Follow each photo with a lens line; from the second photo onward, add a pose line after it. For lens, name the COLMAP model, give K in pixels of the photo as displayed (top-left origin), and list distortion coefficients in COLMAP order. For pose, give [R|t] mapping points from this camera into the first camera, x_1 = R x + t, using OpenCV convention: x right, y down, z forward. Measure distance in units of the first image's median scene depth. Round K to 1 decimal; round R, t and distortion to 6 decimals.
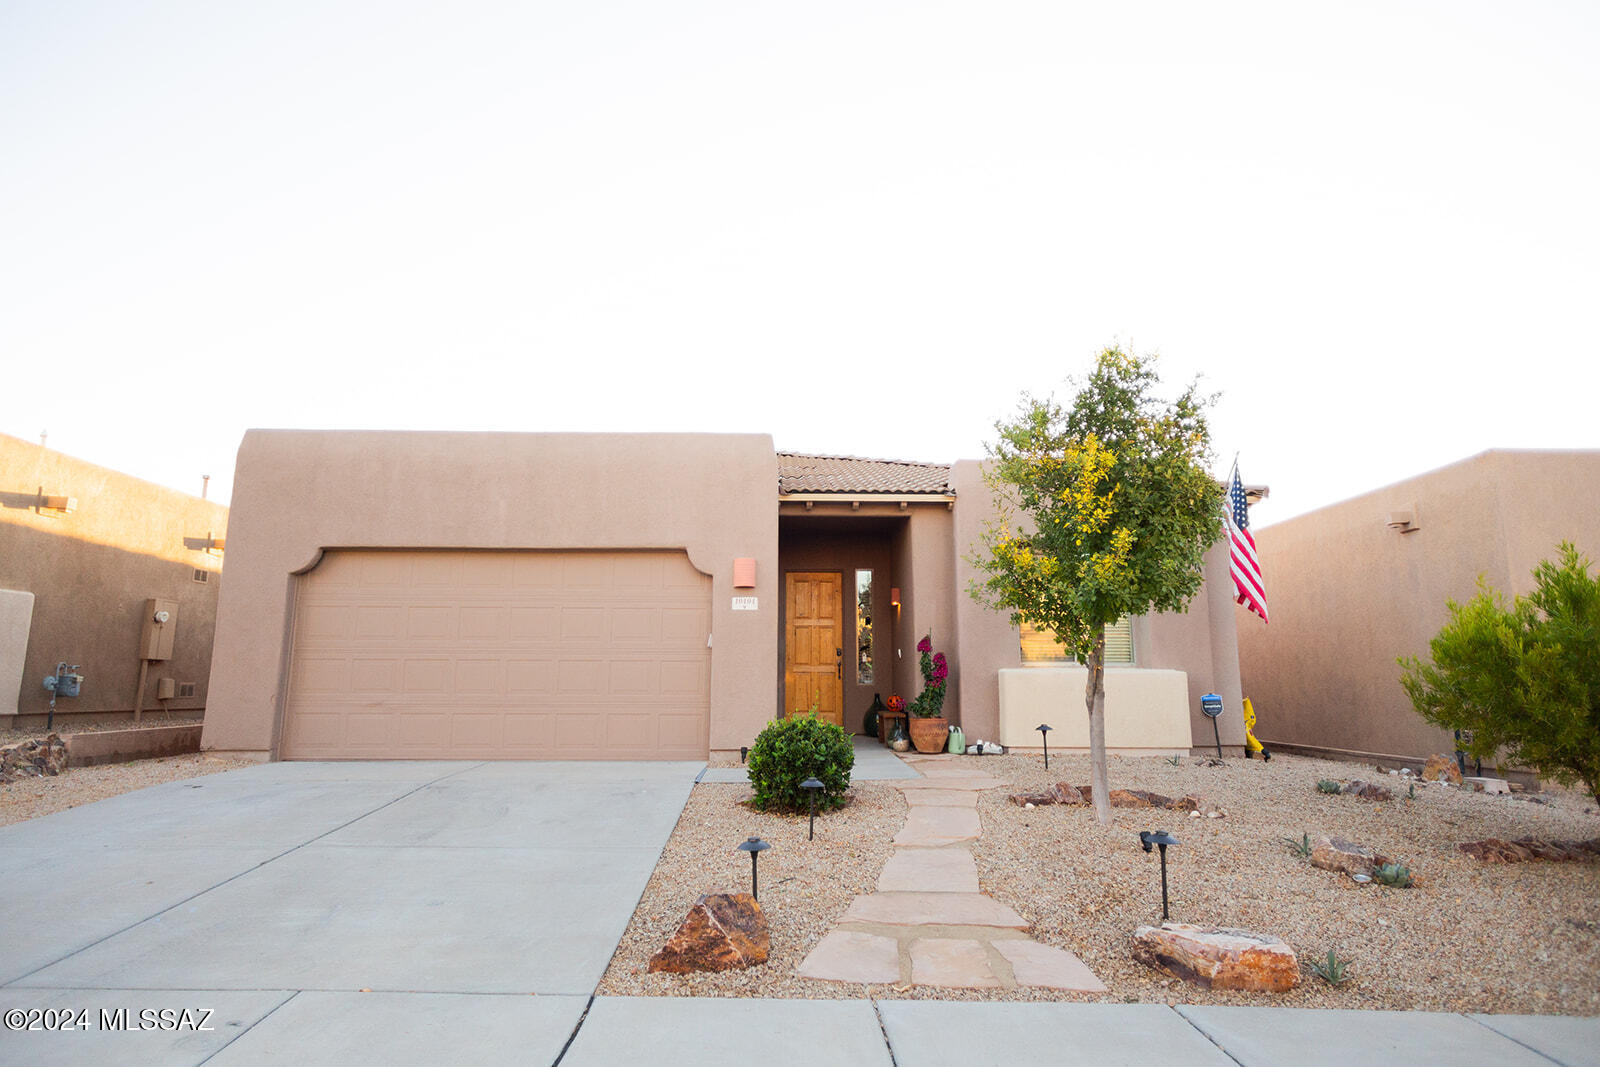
lens RADIAL K [[939.2, 0, 800.0], [0, 939.2, 533.5], [0, 0, 1]] dist [0.009425, 0.000980]
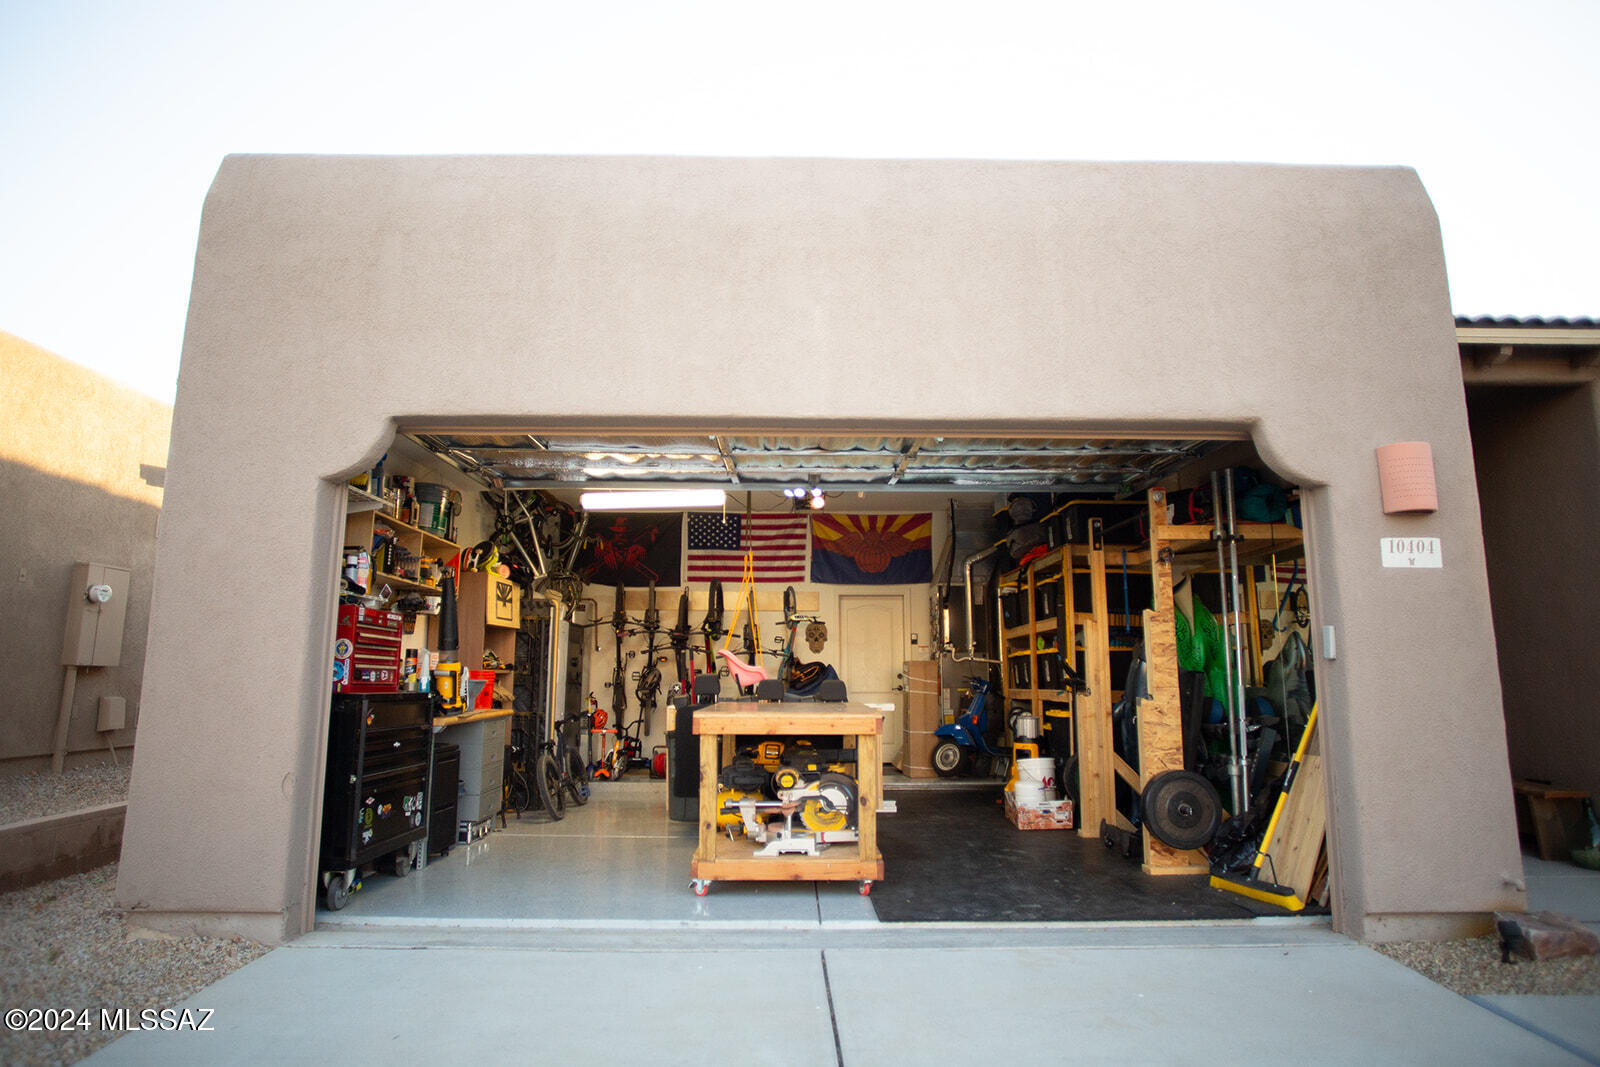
lens RADIAL K [[957.0, 0, 800.0], [0, 957.0, 533.5], [0, 0, 1]] dist [-0.031239, 0.001951]
pose [[0.999956, 0.000989, -0.009314, -0.297823], [-0.000902, 0.999955, 0.009429, 0.057182], [0.009323, -0.009420, 0.999912, 0.531203]]
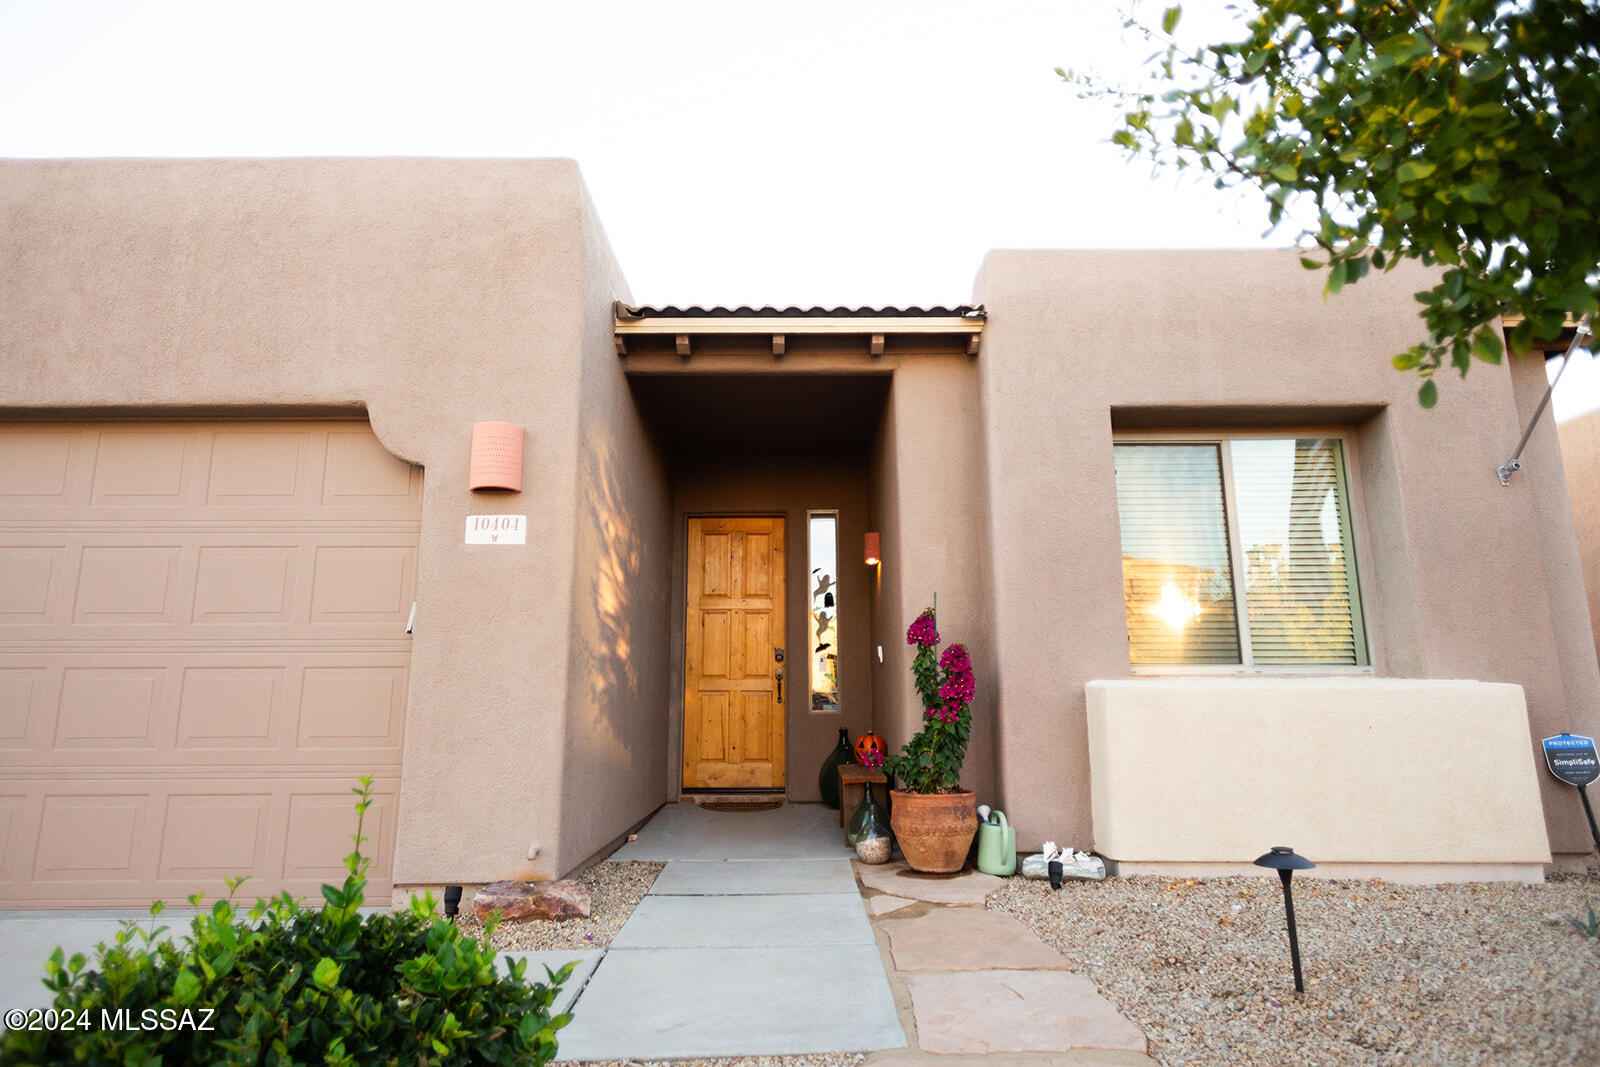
lens RADIAL K [[939.2, 0, 800.0], [0, 939.2, 533.5], [0, 0, 1]] dist [0.009425, 0.000980]
pose [[0.999849, -0.008999, -0.014859, 0.078321], [0.008701, 0.999762, -0.020006, 0.078827], [0.015036, 0.019874, 0.999689, 0.528009]]
